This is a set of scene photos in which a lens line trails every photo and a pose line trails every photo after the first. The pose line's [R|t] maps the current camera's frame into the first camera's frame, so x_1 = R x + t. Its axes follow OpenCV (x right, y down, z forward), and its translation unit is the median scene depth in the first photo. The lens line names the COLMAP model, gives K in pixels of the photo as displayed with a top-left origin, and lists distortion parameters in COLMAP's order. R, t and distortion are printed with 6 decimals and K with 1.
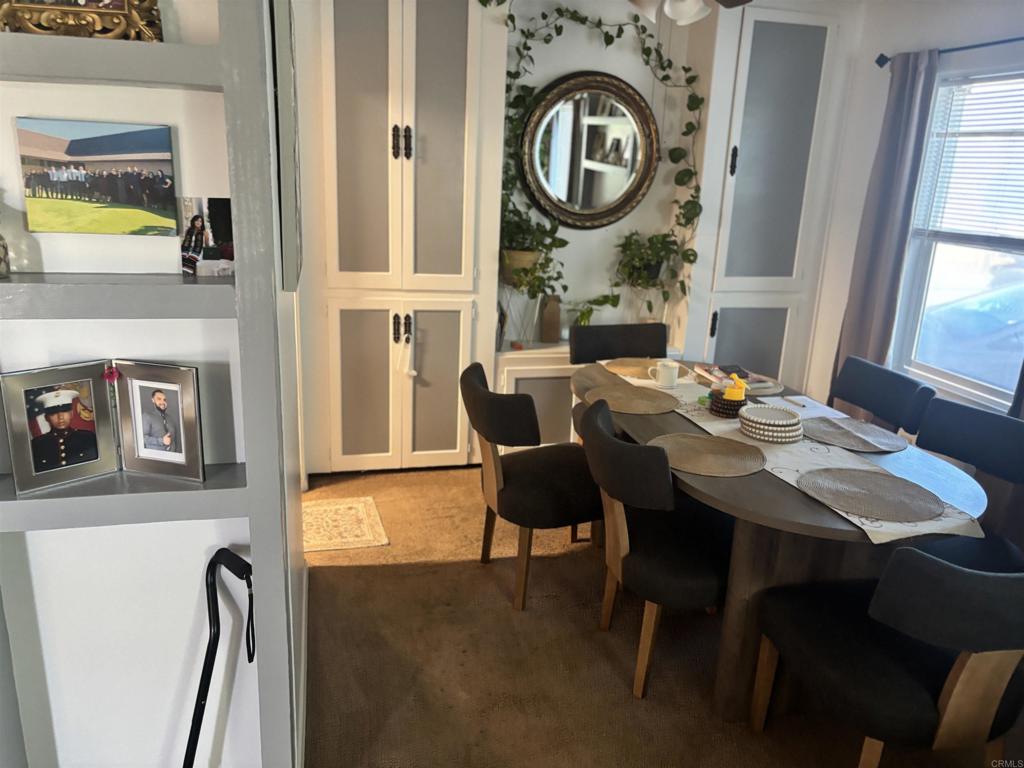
lens RADIAL K [[775.2, 0, 507.4], [0, 775.2, 387.2], [0, 0, 1]] dist [0.031657, -0.034099]
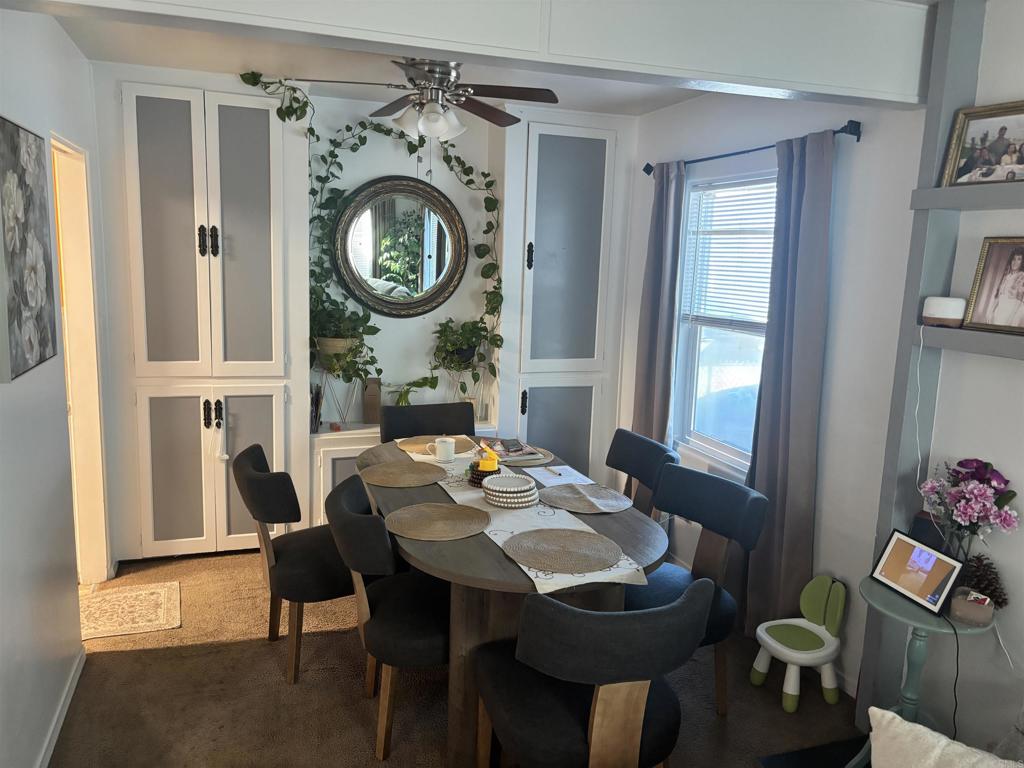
lens RADIAL K [[775.2, 0, 515.6], [0, 775.2, 383.6], [0, 0, 1]] dist [0.031657, -0.034099]
pose [[0.995476, -0.022615, 0.092277, 0.181137], [0.032667, 0.993514, -0.108919, 0.010983], [-0.089216, 0.111441, 0.989758, -0.075401]]
